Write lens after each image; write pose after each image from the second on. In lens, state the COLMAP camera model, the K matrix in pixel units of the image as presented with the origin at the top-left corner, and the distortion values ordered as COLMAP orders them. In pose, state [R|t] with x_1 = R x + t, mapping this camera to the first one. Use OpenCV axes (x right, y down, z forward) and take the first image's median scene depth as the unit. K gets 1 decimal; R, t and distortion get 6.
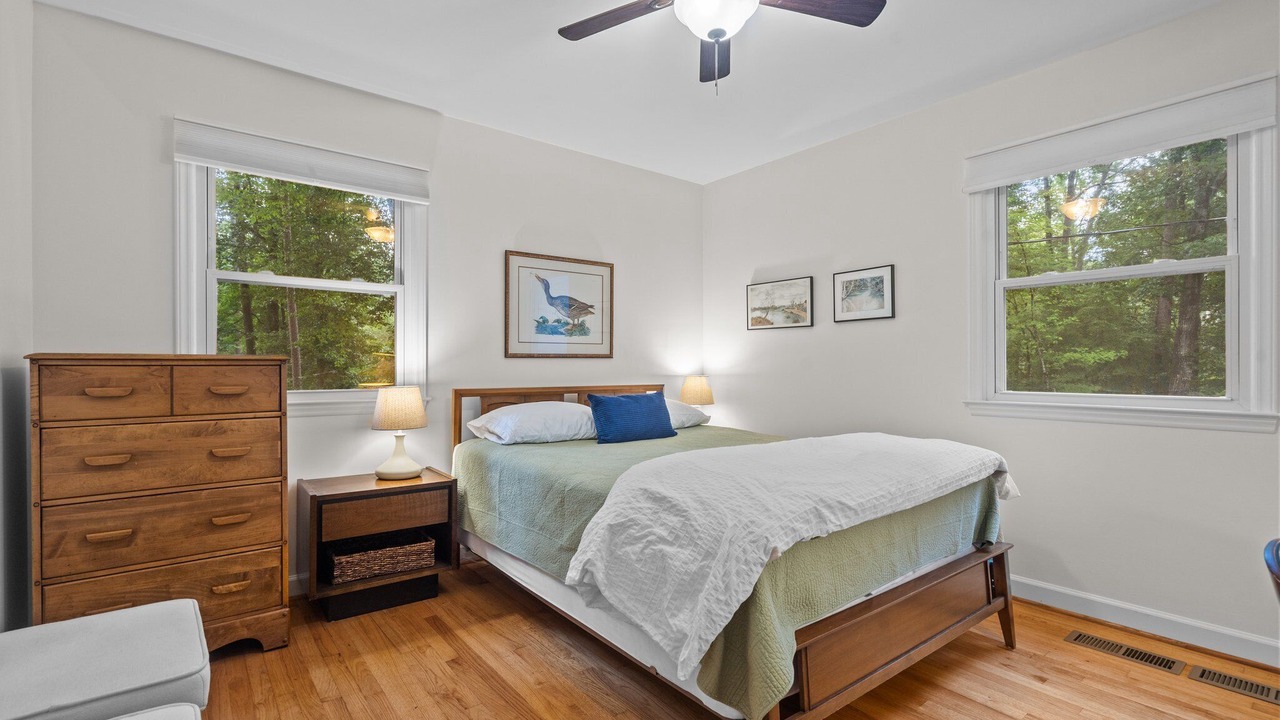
lens RADIAL K [[586.9, 0, 641.7], [0, 586.9, 363.0], [0, 0, 1]] dist [0.001790, 0.000310]
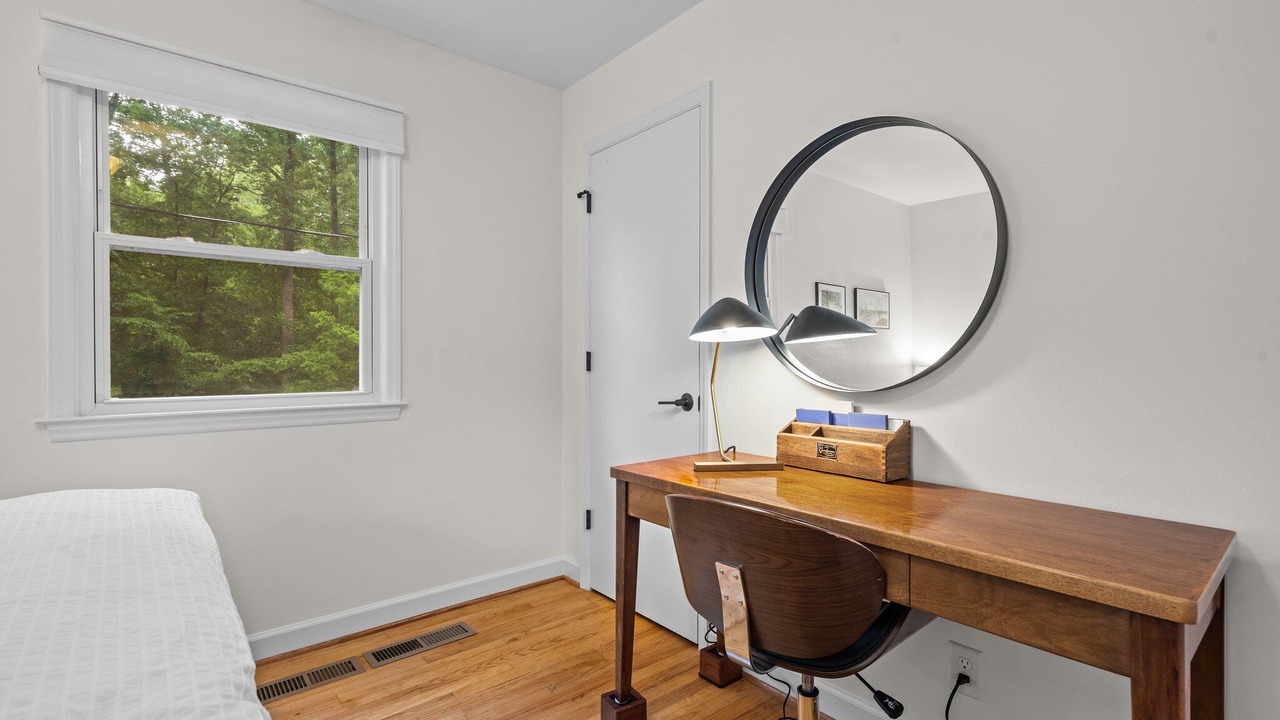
lens RADIAL K [[586.9, 0, 641.5], [0, 586.9, 360.0], [0, 0, 1]] dist [0.001790, 0.000310]
pose [[-0.029693, -0.002786, 0.999555, -0.092346], [-0.006351, 0.999976, 0.002598, -0.003739], [-0.999539, -0.006271, -0.029710, 0.526828]]
